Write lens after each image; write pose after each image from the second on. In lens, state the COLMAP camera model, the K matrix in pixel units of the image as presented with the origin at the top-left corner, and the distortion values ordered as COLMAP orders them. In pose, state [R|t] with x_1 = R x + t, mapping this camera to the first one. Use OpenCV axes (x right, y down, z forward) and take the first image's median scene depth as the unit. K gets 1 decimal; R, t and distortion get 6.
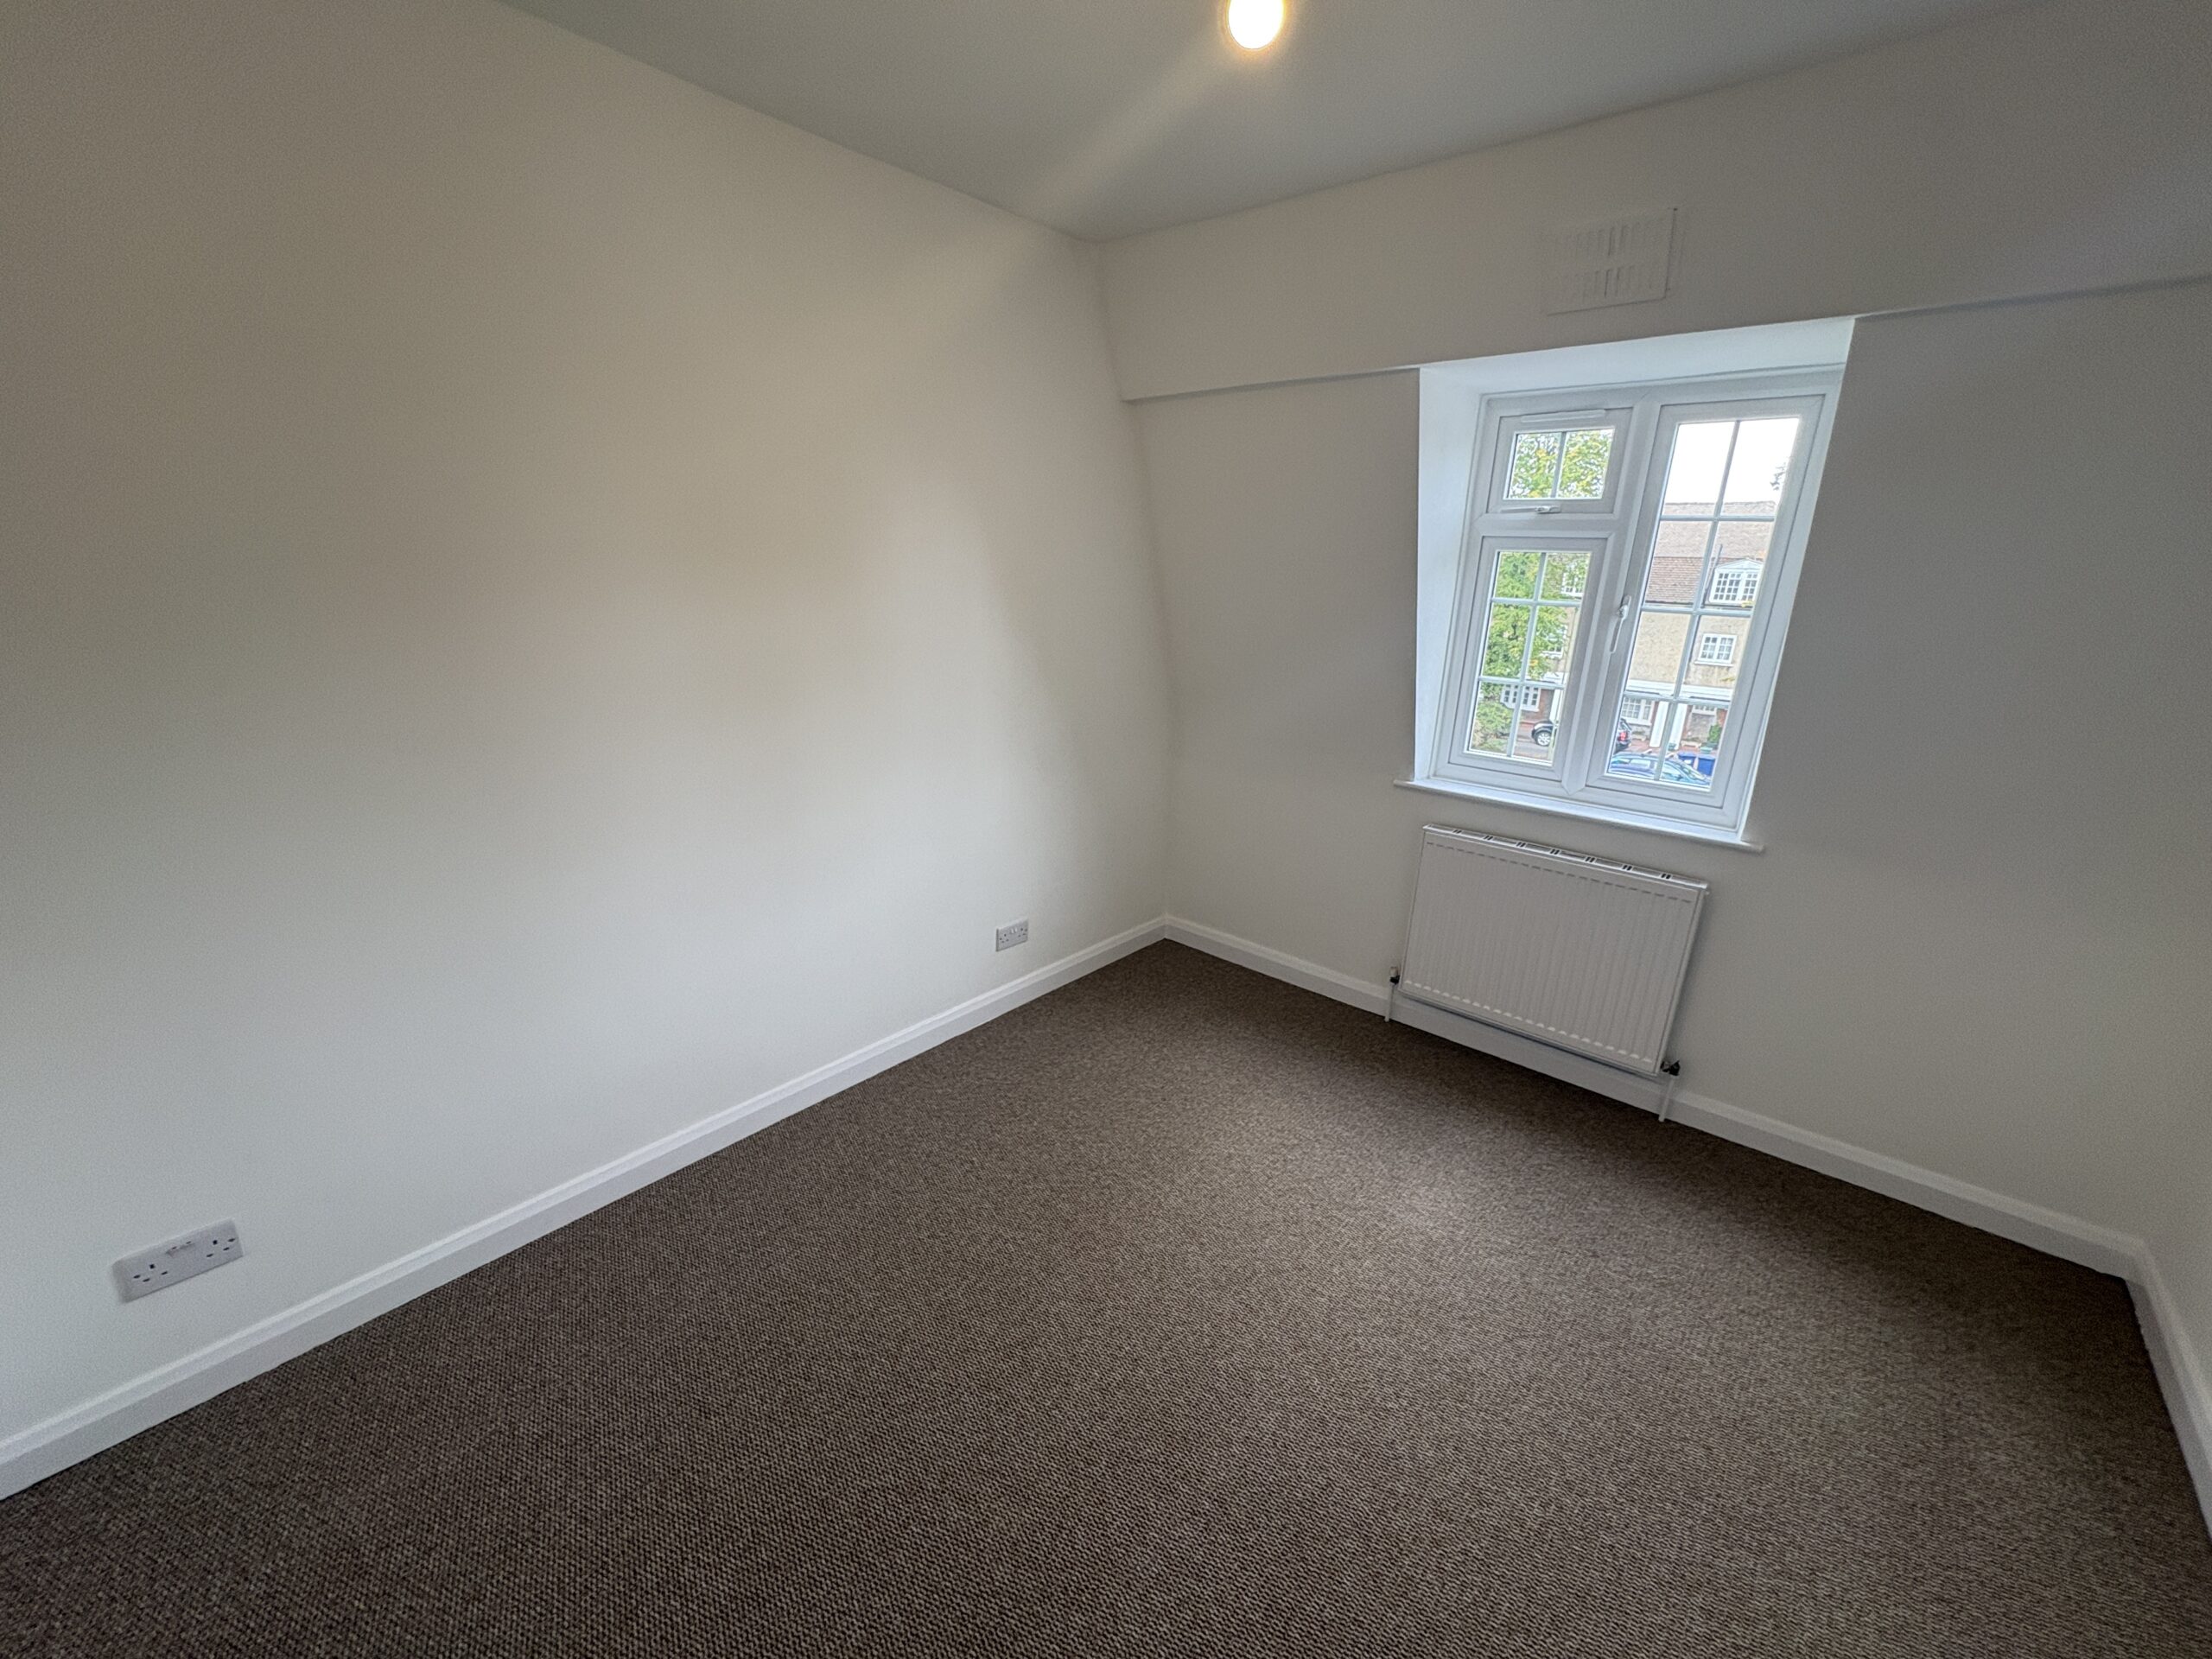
lens RADIAL K [[880.7, 0, 1107.6], [0, 880.7, 825.0], [0, 0, 1]] dist [0.000253, 0.000150]
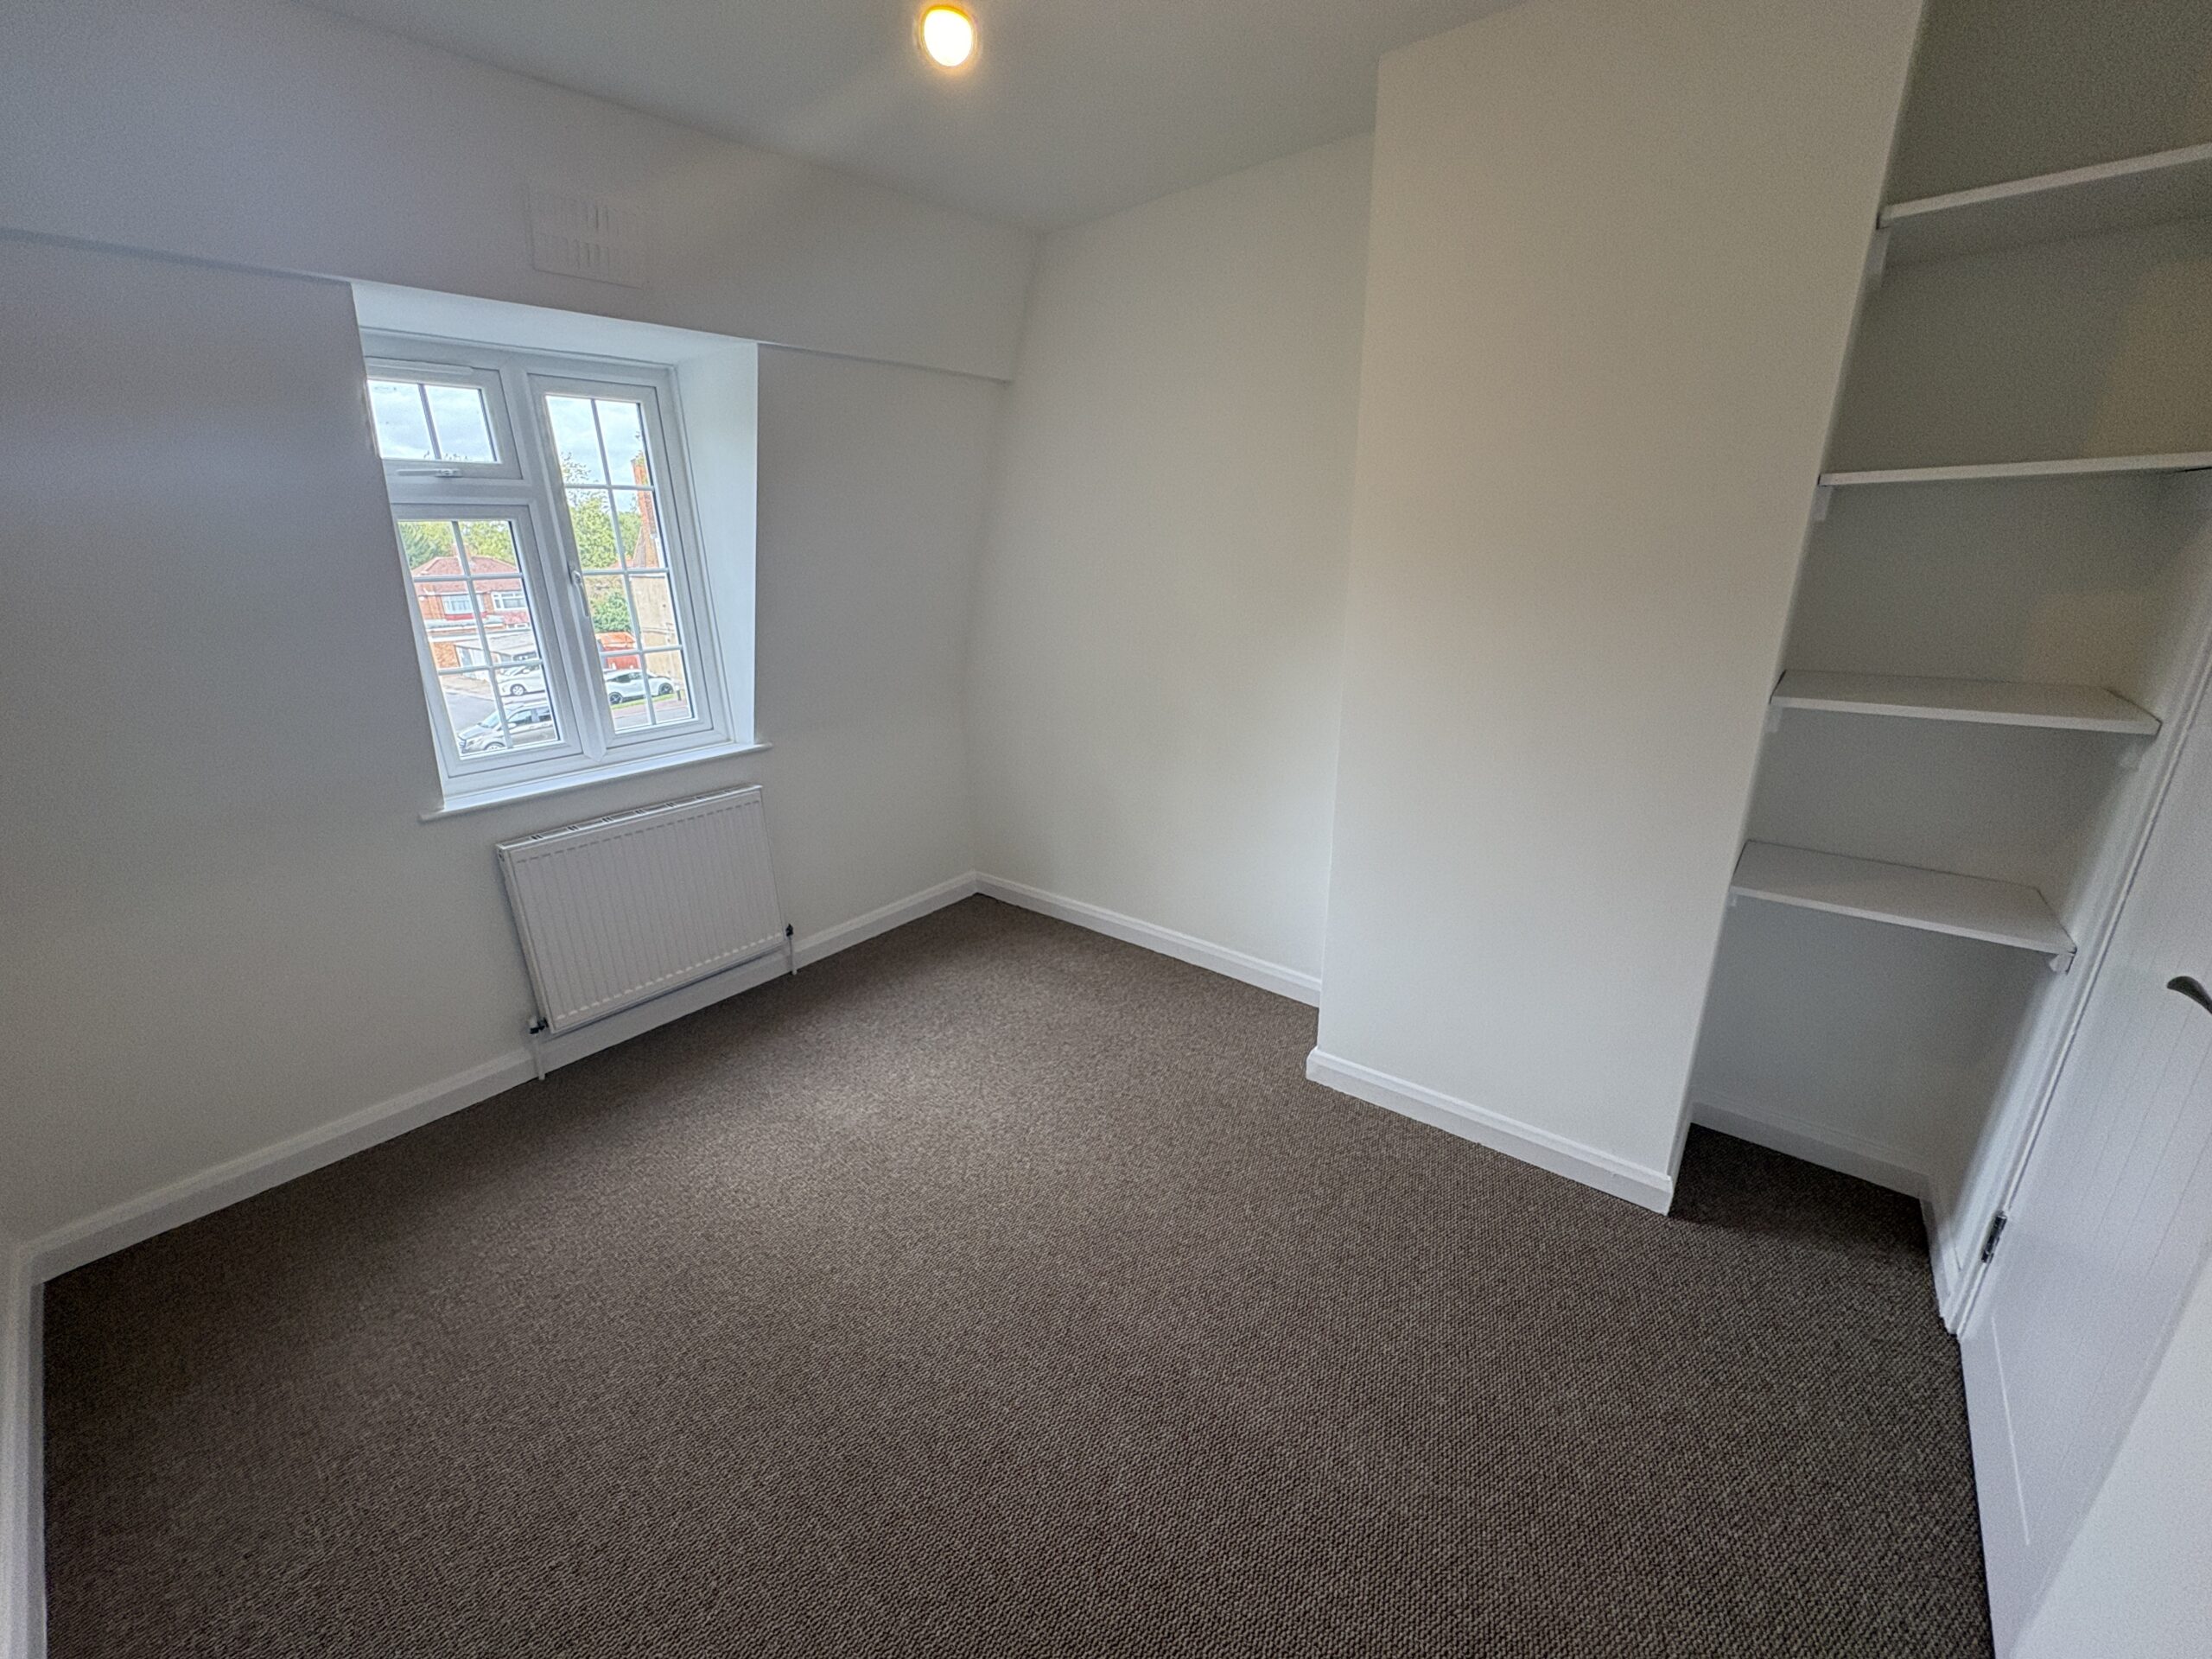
lens RADIAL K [[880.7, 0, 1107.6], [0, 880.7, 825.0], [0, 0, 1]] dist [0.000253, 0.000150]
pose [[-0.009352, -0.344422, 0.938768, -0.492005], [0.306743, 0.892560, 0.330524, -0.134727], [-0.951746, 0.291052, 0.097302, 0.395427]]
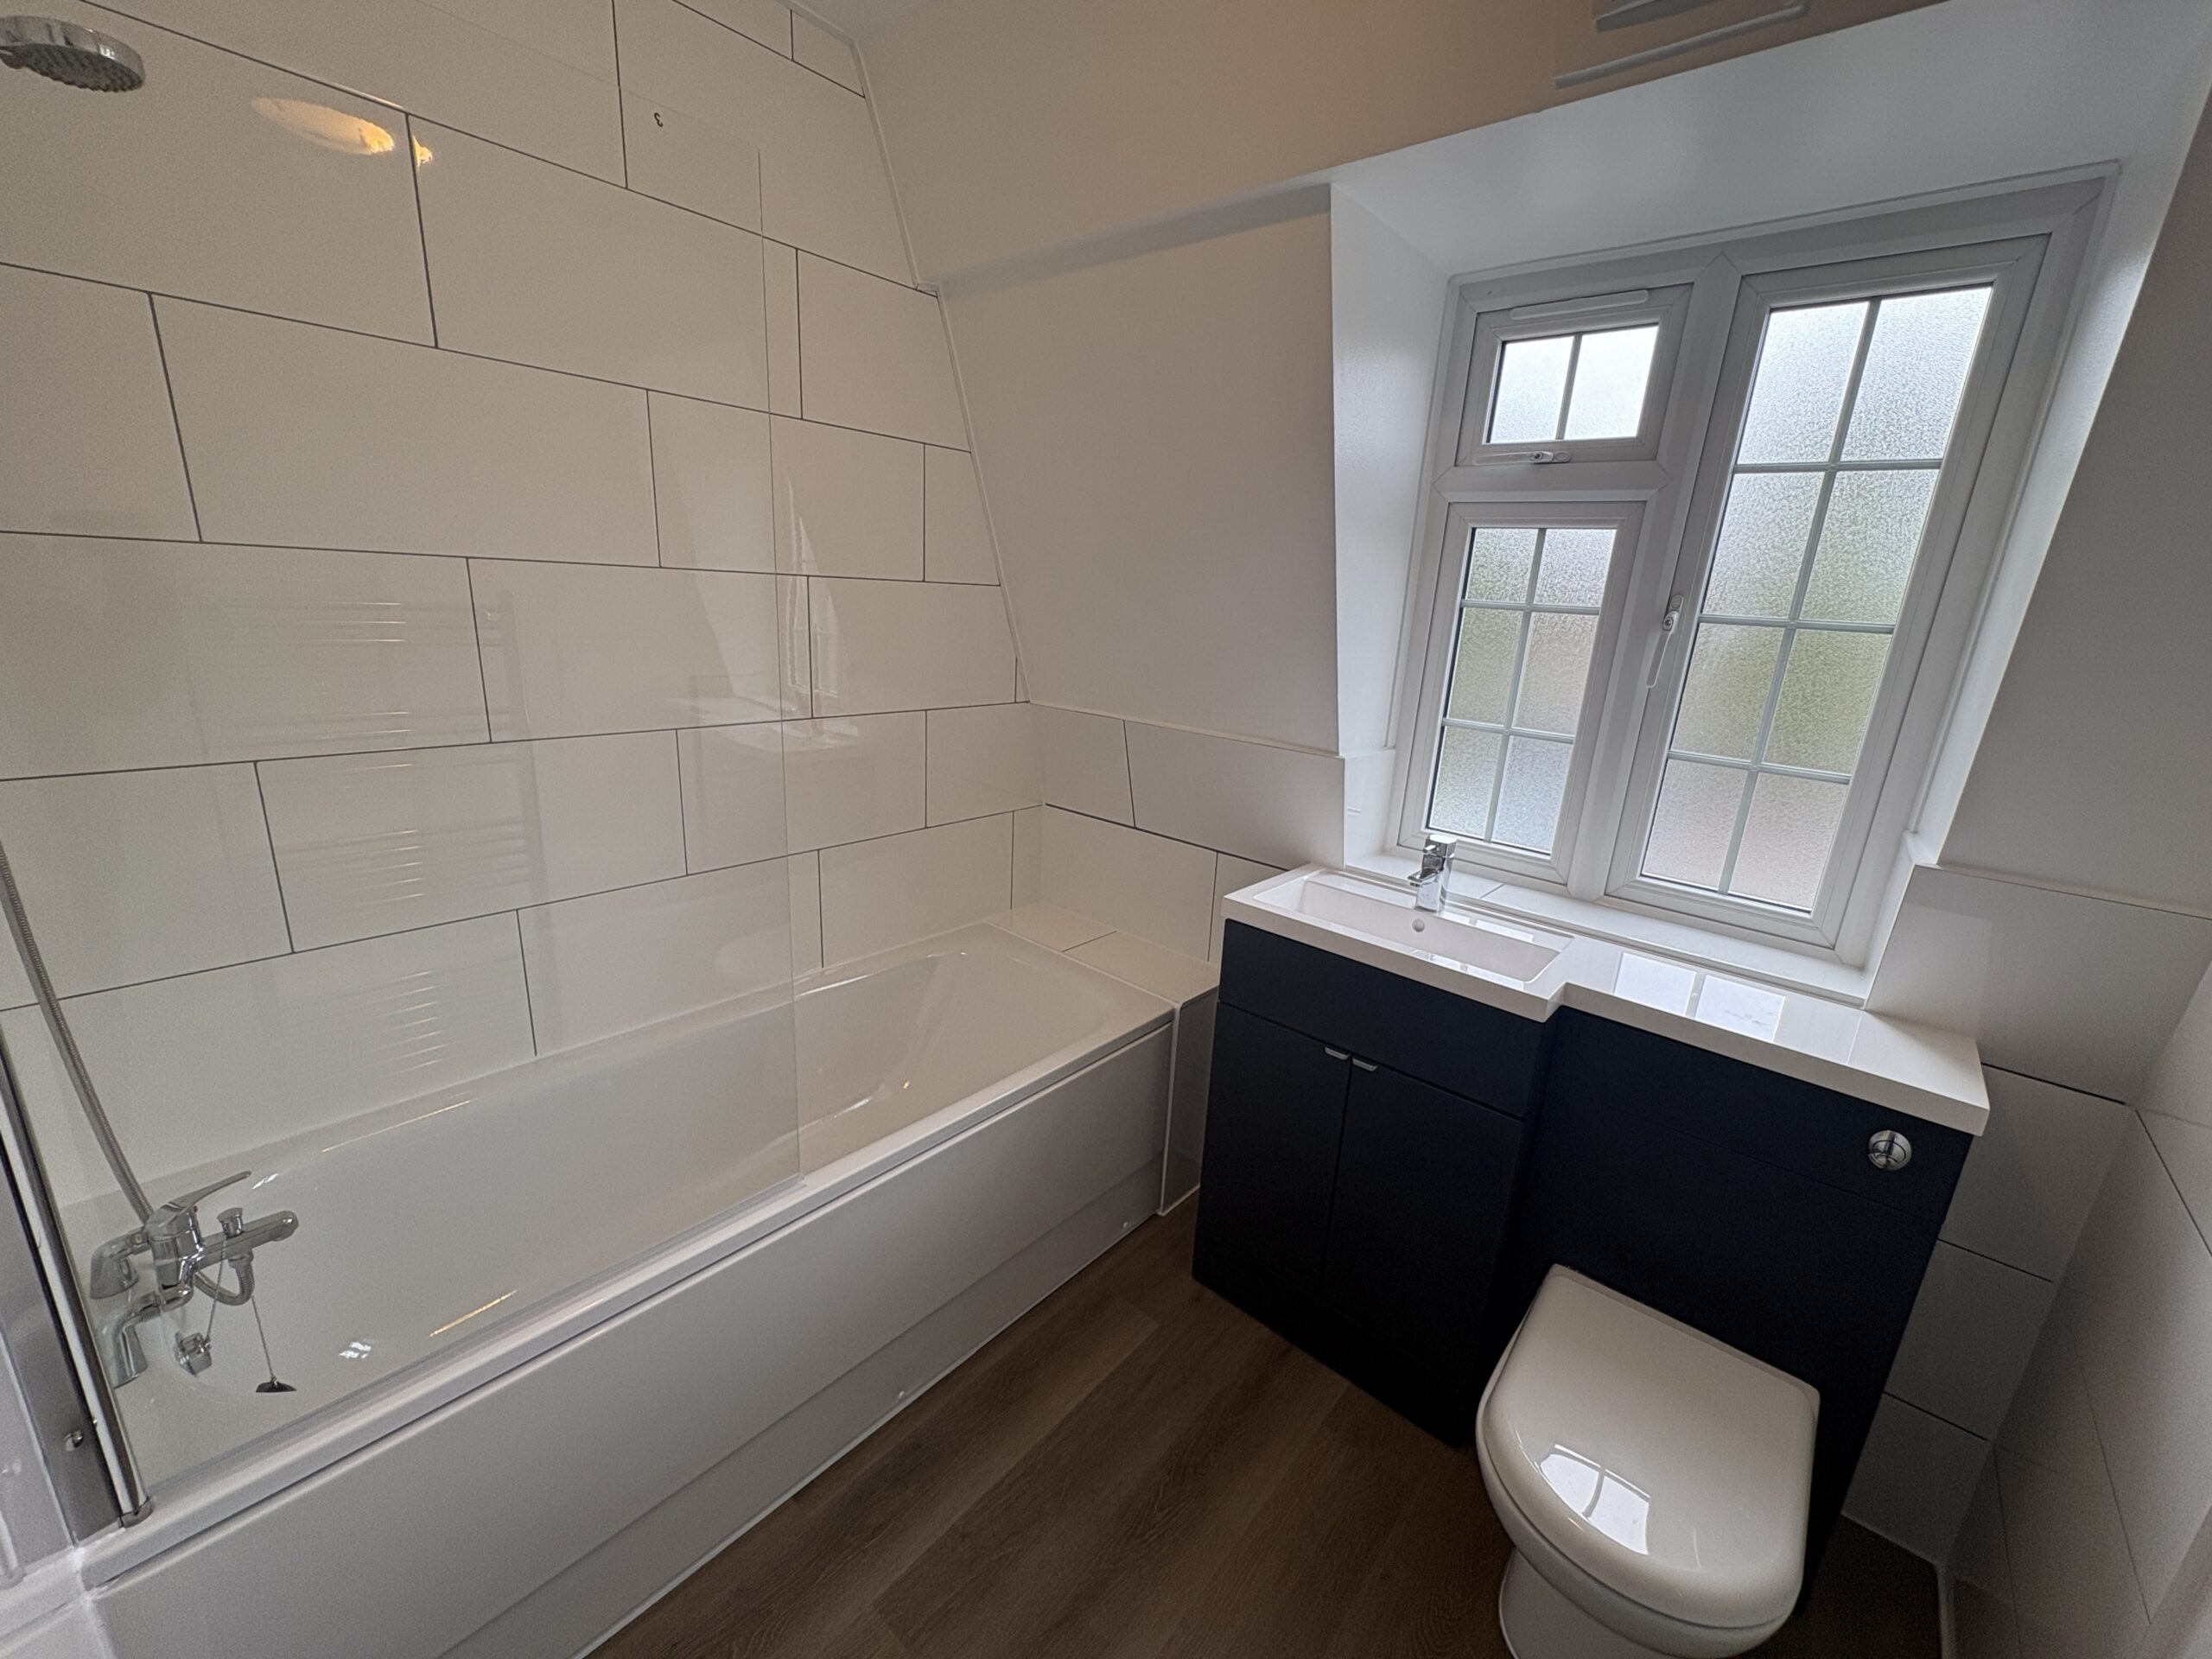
lens RADIAL K [[880.7, 0, 1107.6], [0, 880.7, 825.0], [0, 0, 1]] dist [0.000253, 0.000150]
pose [[0.999355, 0.035899, -0.001022, 0.199782], [-0.035913, 0.998768, -0.034256, -0.065158], [-0.000209, 0.034270, 0.999413, 0.393419]]
